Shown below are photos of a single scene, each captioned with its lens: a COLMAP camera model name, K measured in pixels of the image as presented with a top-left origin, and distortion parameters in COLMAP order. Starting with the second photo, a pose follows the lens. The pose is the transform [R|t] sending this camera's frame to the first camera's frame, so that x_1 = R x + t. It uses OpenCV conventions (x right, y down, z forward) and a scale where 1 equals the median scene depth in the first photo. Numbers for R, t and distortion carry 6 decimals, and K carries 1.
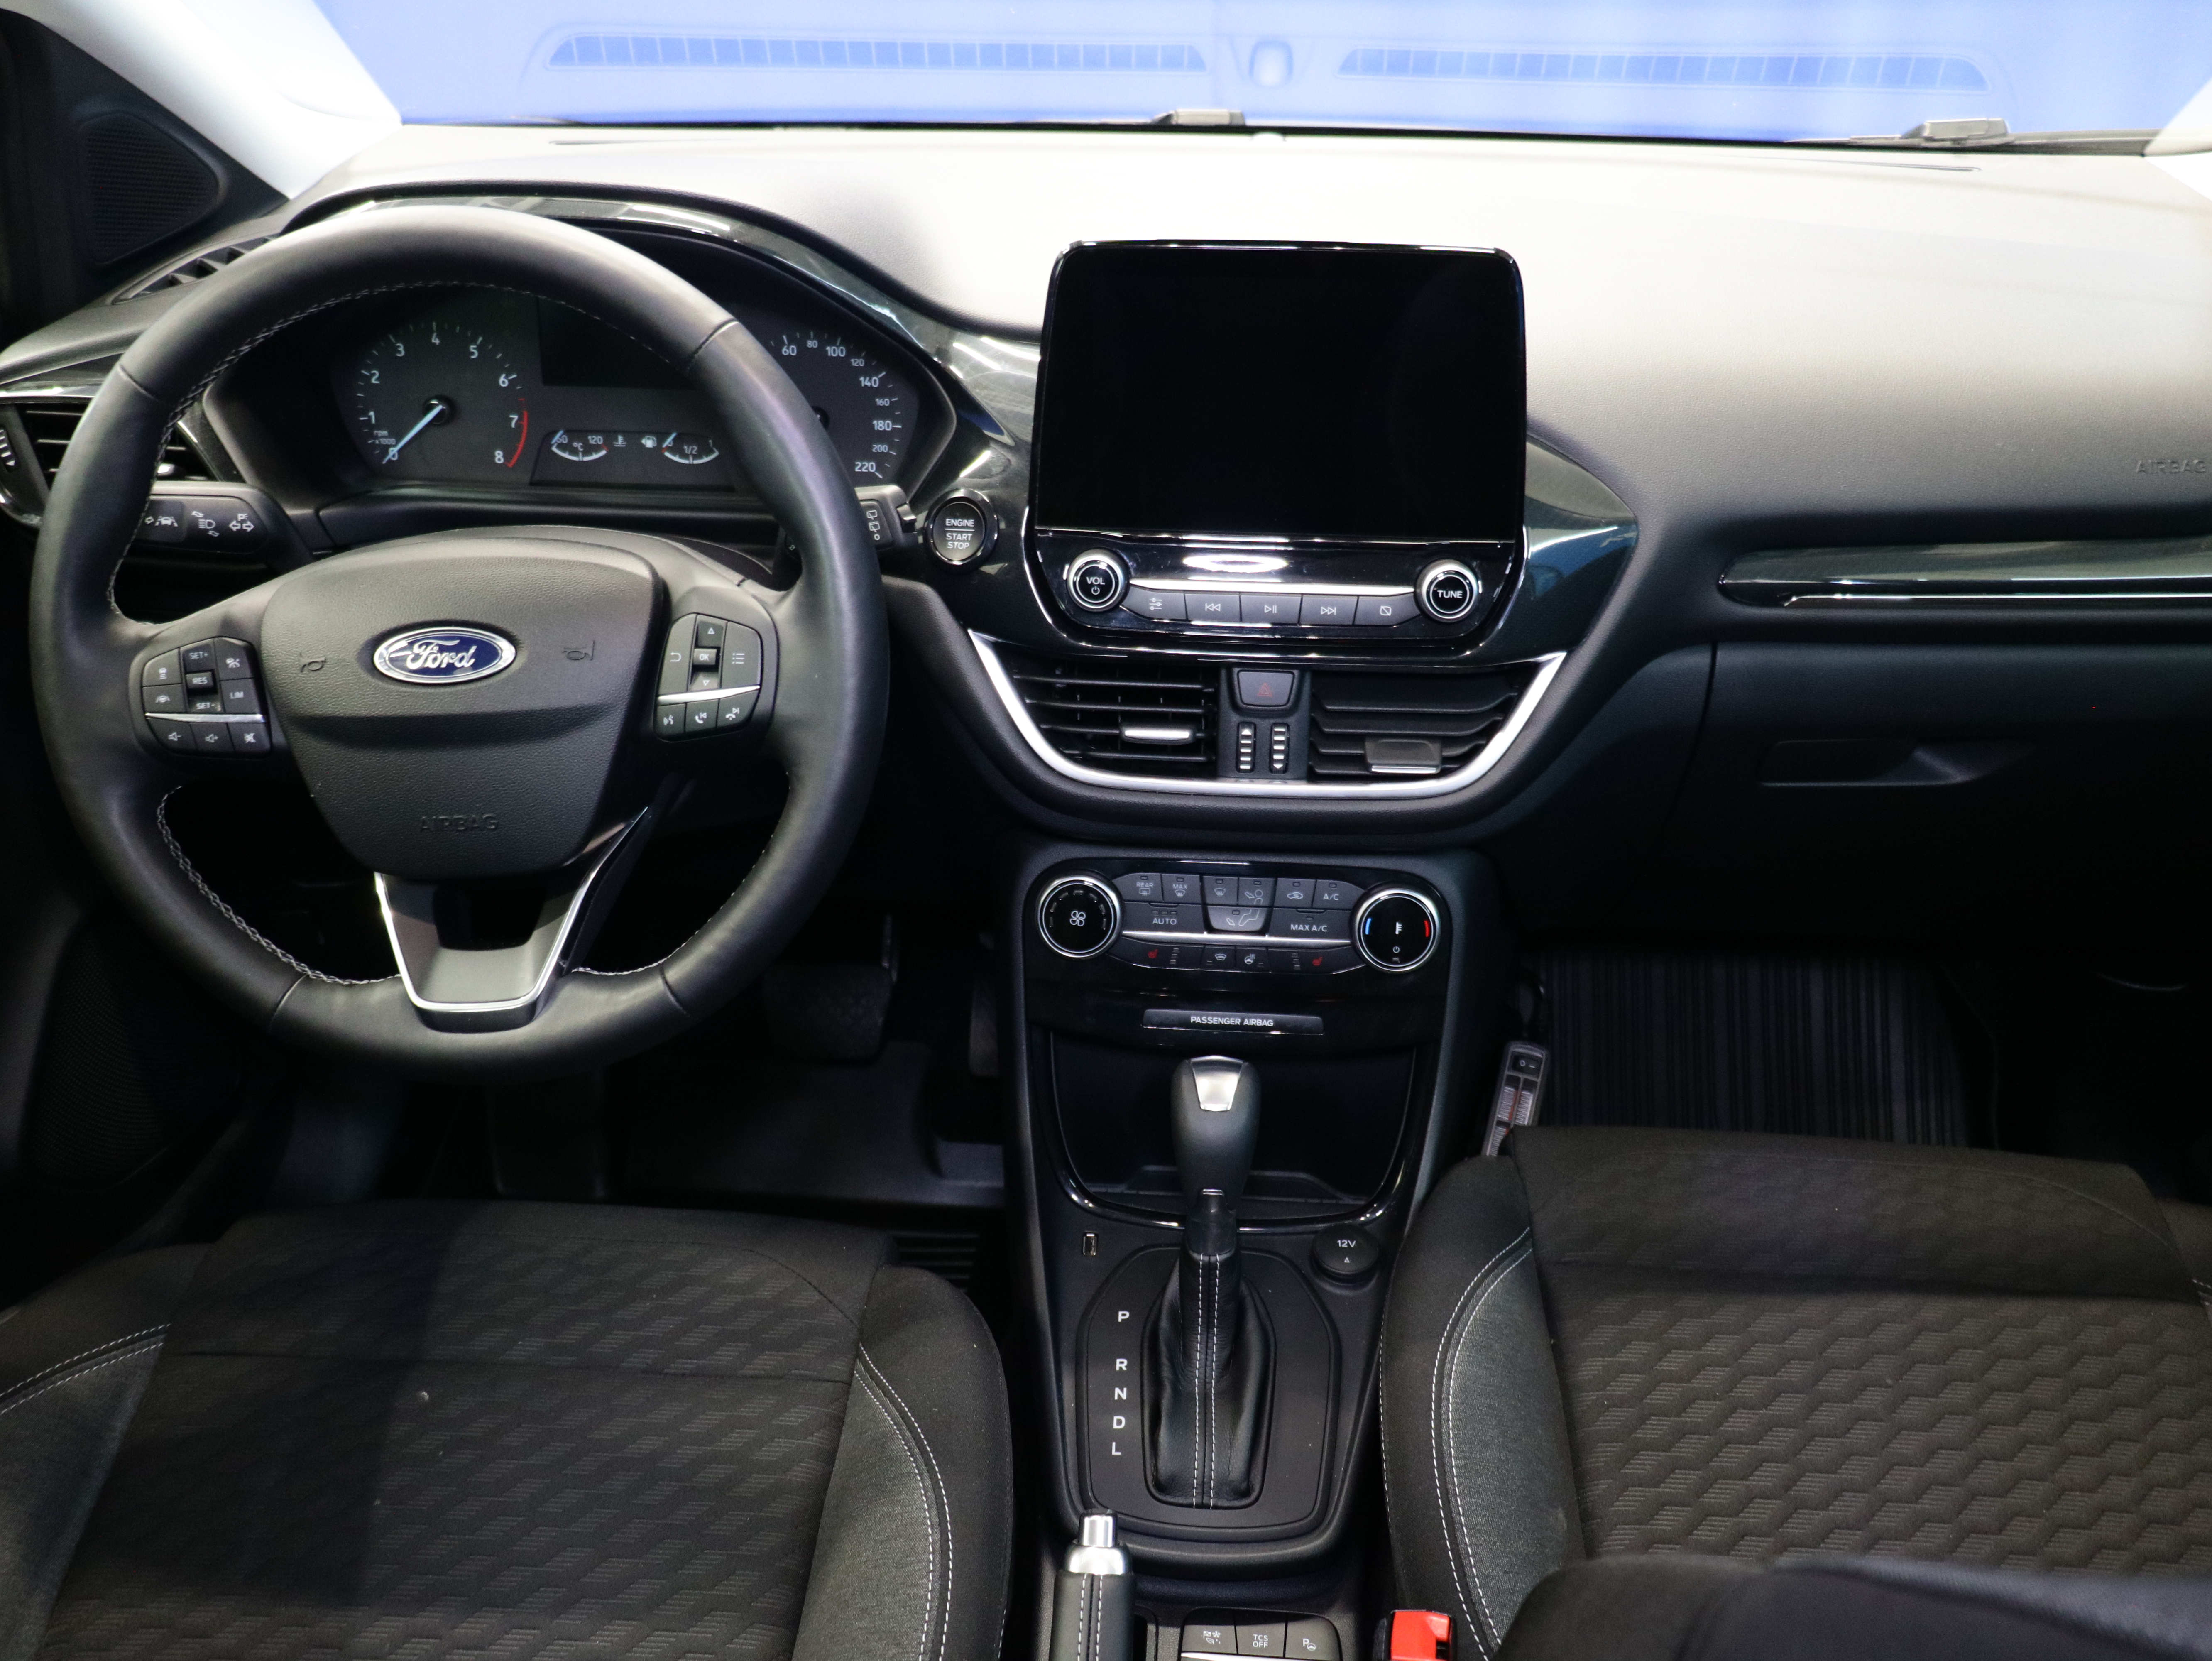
lens RADIAL K [[2239.3, 0, 1106.0], [0, 2239.3, 830.5], [0, 0, 1]] dist [-0.001832, -0.001228]
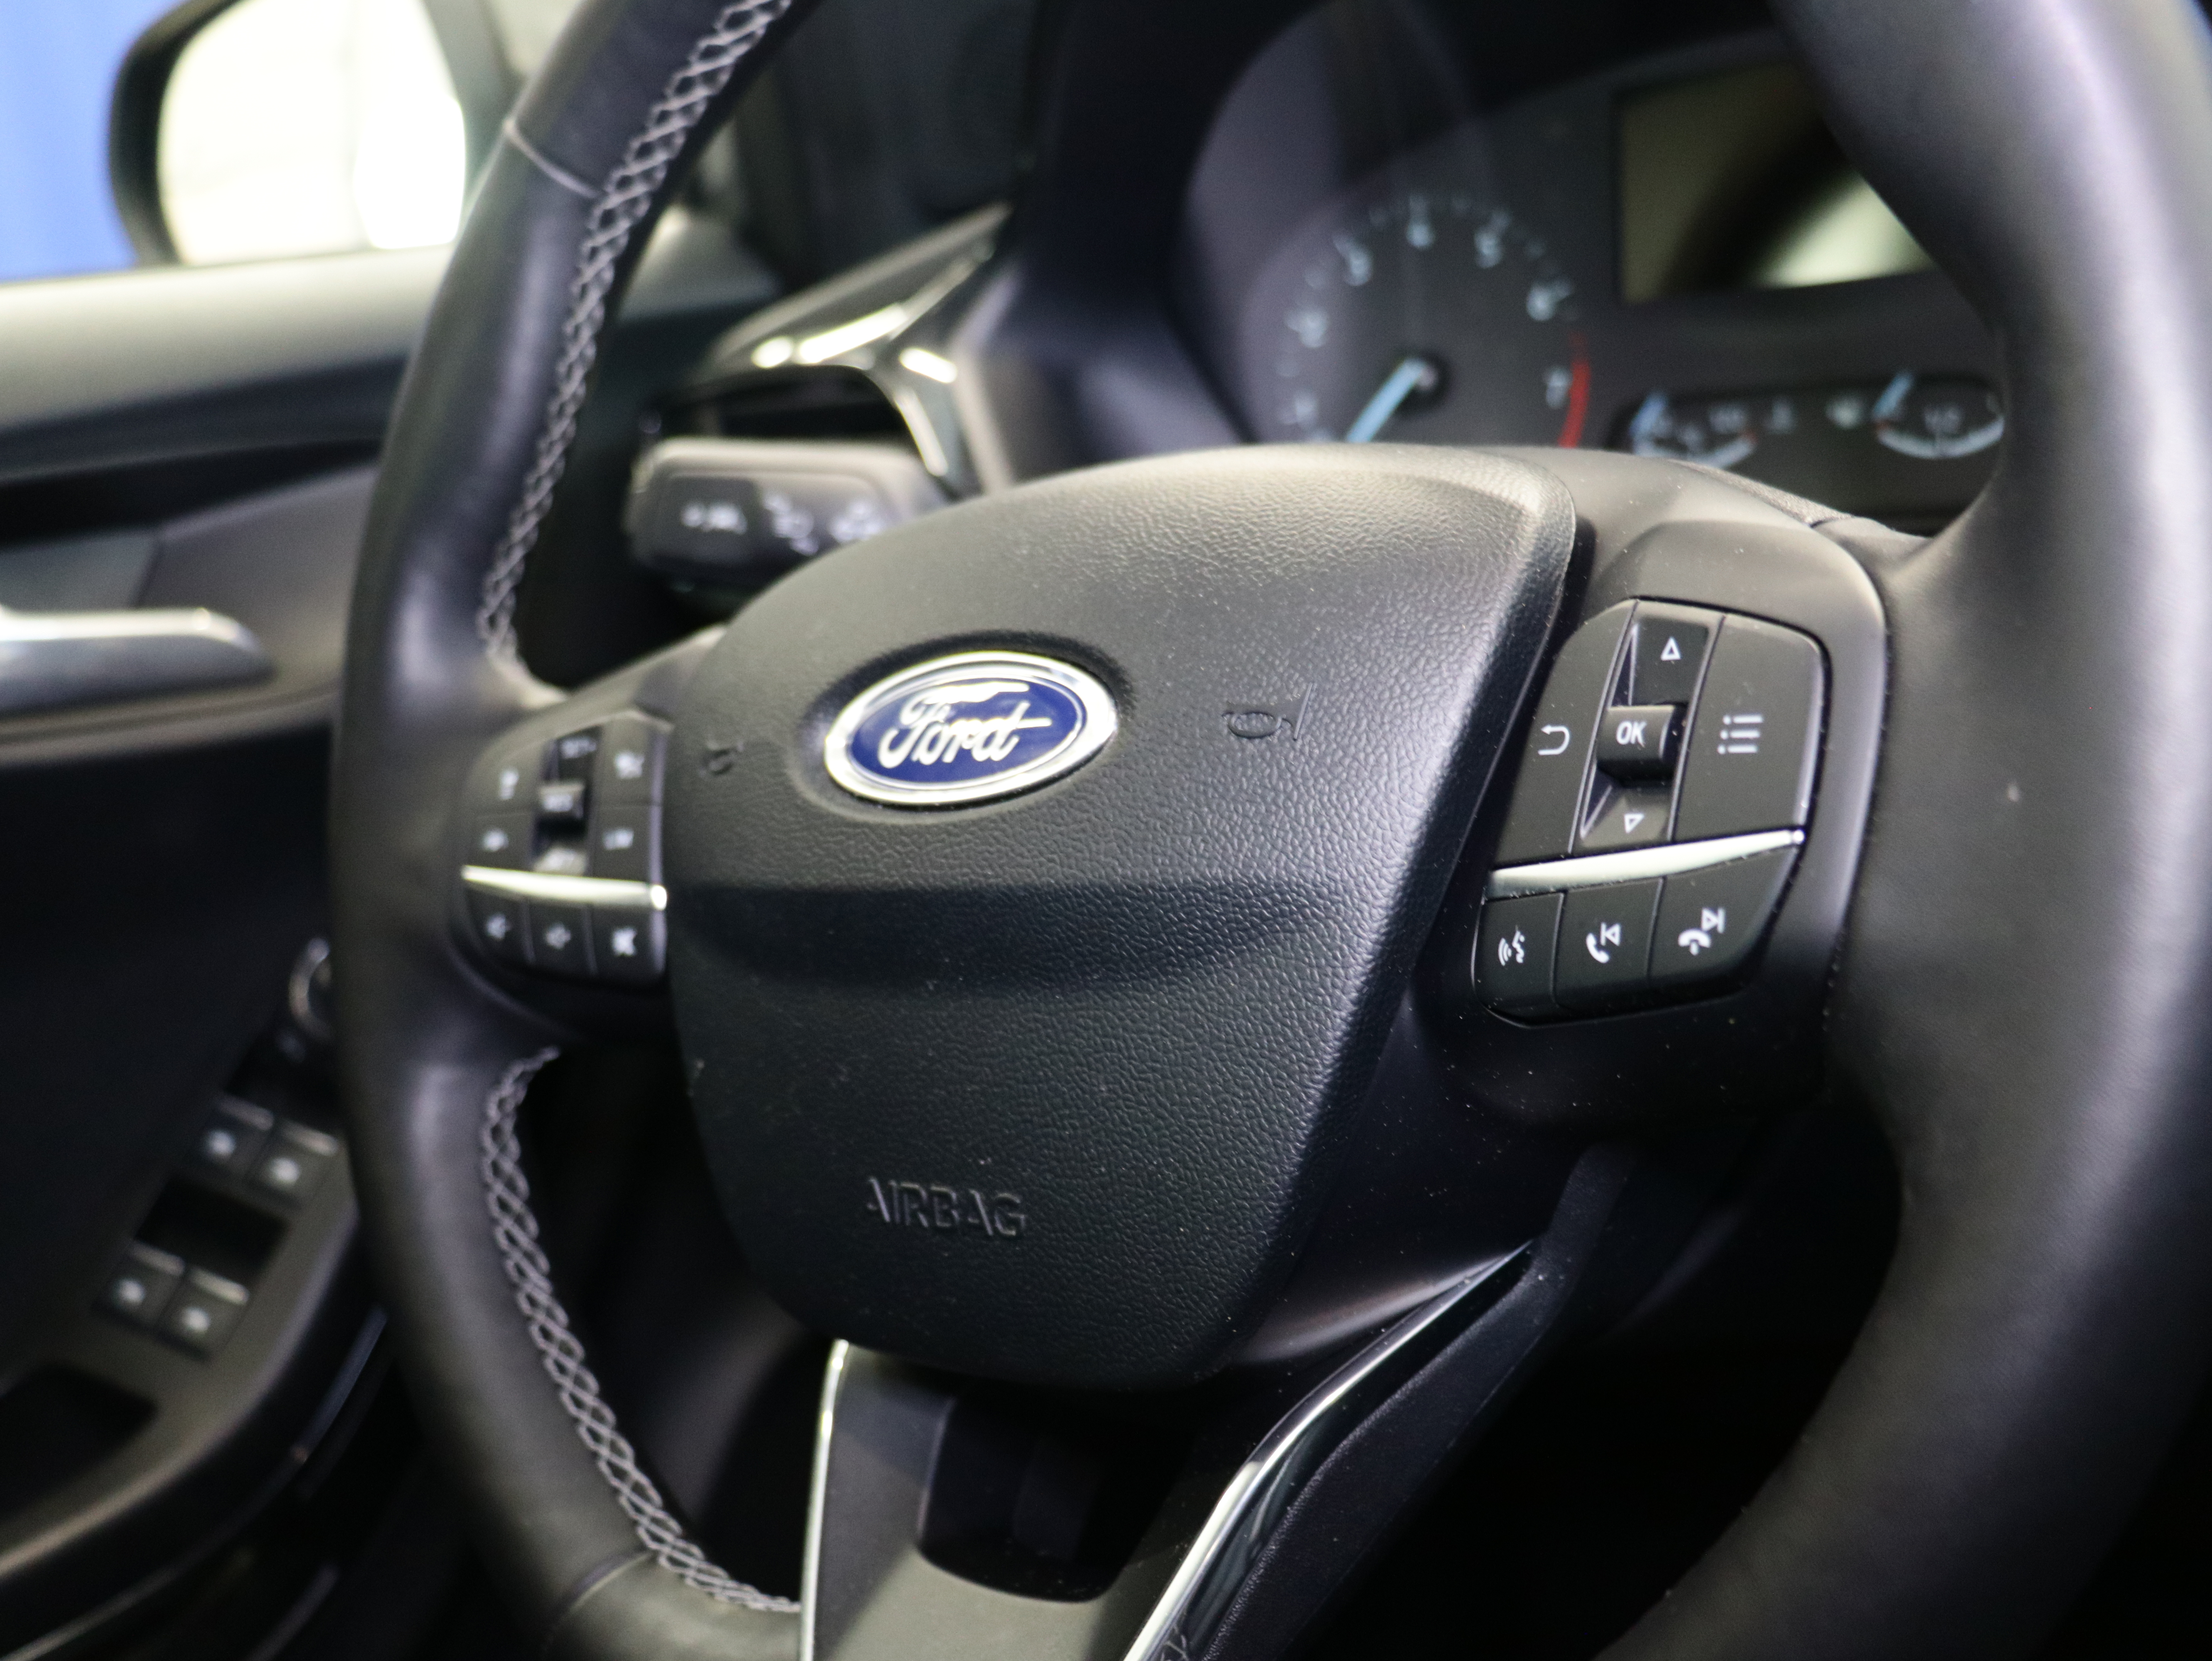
lens RADIAL K [[2343.5, 0, 1106.0], [0, 2343.5, 830.5], [0, 0, 1]] dist [-0.002081, 0.004755]
pose [[0.781828, 0.023919, -0.623035, -0.044110], [-0.153153, 0.976016, -0.154717, -0.008291], [0.604392, 0.216382, 0.766740, 0.724546]]
